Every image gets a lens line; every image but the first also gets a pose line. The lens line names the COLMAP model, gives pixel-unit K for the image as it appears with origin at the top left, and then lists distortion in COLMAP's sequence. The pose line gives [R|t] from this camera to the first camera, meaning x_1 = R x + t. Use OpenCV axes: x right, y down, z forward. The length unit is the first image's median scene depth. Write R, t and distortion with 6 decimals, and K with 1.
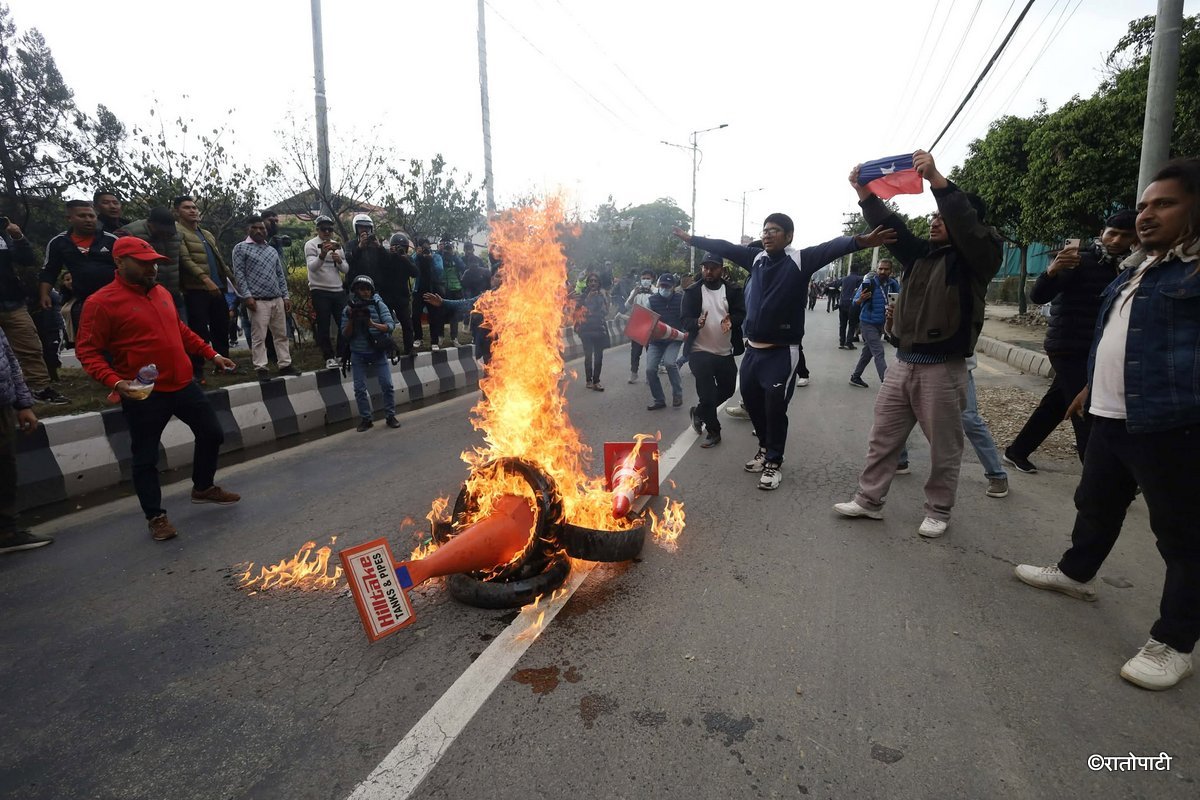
lens RADIAL K [[537.9, 0, 600.0], [0, 537.9, 400.0], [0, 0, 1]] dist [0.003068, 0.000209]
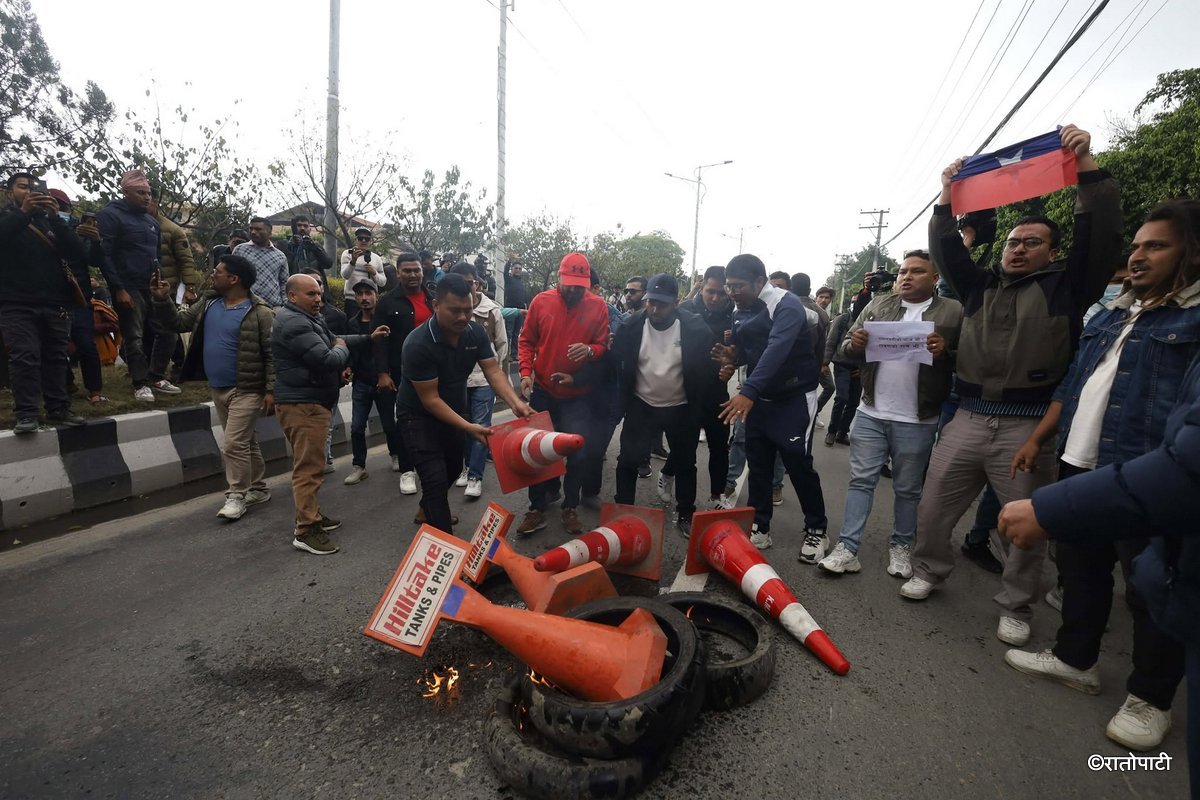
lens RADIAL K [[537.1, 0, 601.6], [0, 537.1, 401.9], [0, 0, 1]] dist [0.002853, 0.000162]
pose [[0.998591, 0.046120, 0.026234, -0.062527], [-0.044886, 0.997941, -0.045811, -0.011734], [-0.028293, 0.044569, 0.998606, 0.086428]]
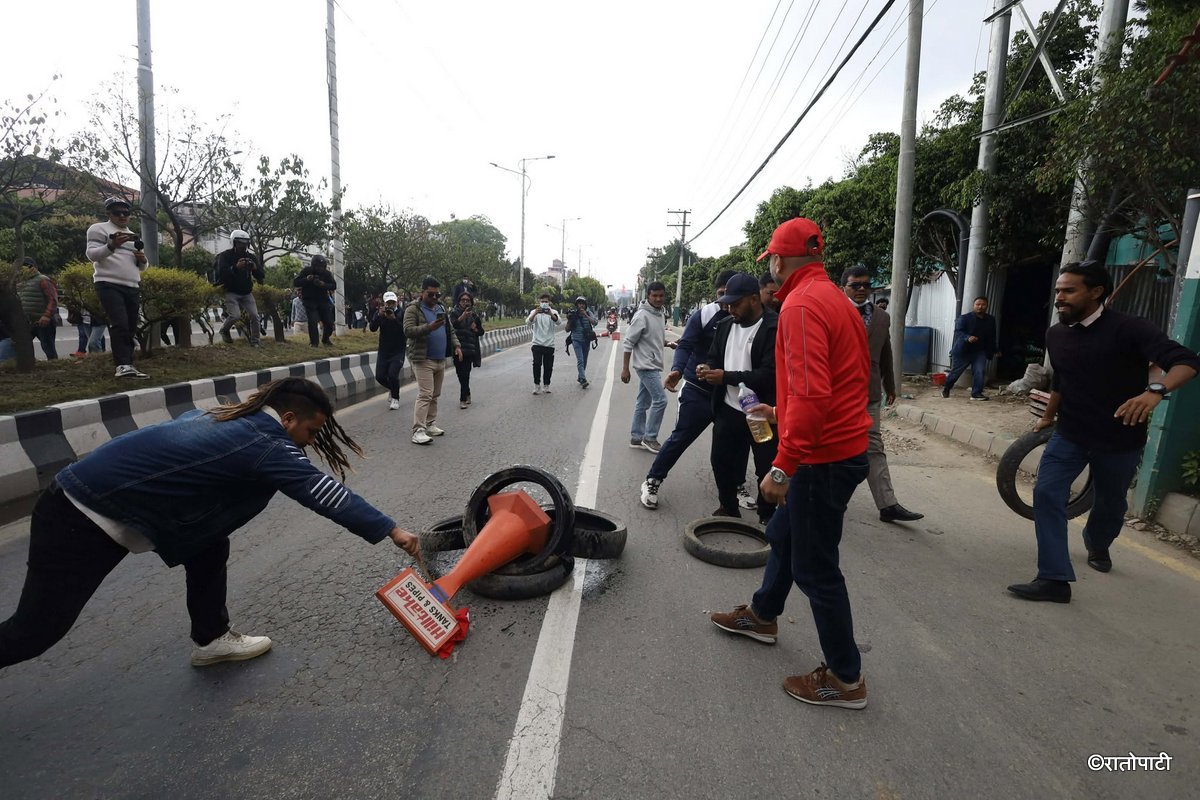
lens RADIAL K [[536.8, 0, 592.6], [0, 536.8, 401.1], [0, 0, 1]] dist [0.002211, 0.000706]
pose [[0.947017, -0.002895, 0.321171, -0.151446], [0.012695, 0.999515, -0.028422, 0.003022], [-0.320933, 0.030993, 0.946595, -0.042664]]
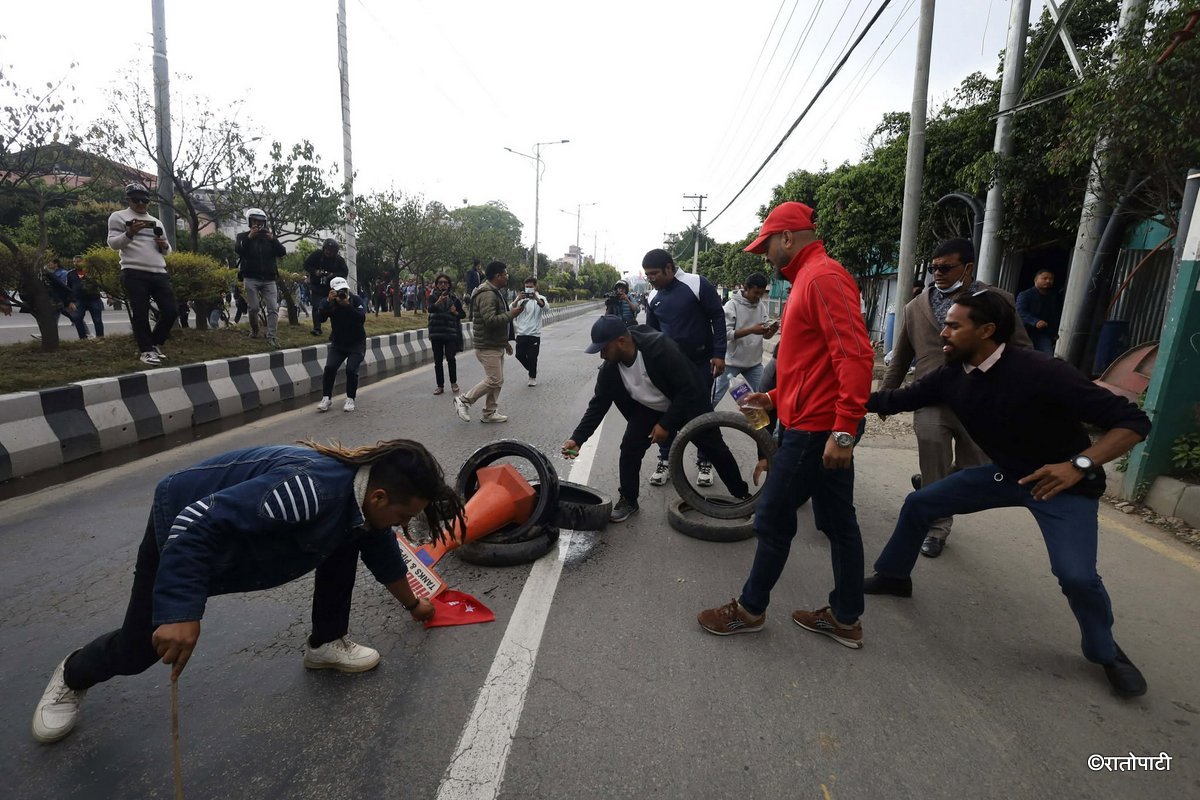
lens RADIAL K [[536.8, 0, 592.6], [0, 536.8, 401.1], [0, 0, 1]] dist [0.002211, 0.000706]
pose [[0.955932, -0.003159, 0.293571, -0.131383], [0.004689, 0.999979, -0.004507, 0.011704], [-0.293551, 0.005685, 0.955927, -0.064785]]
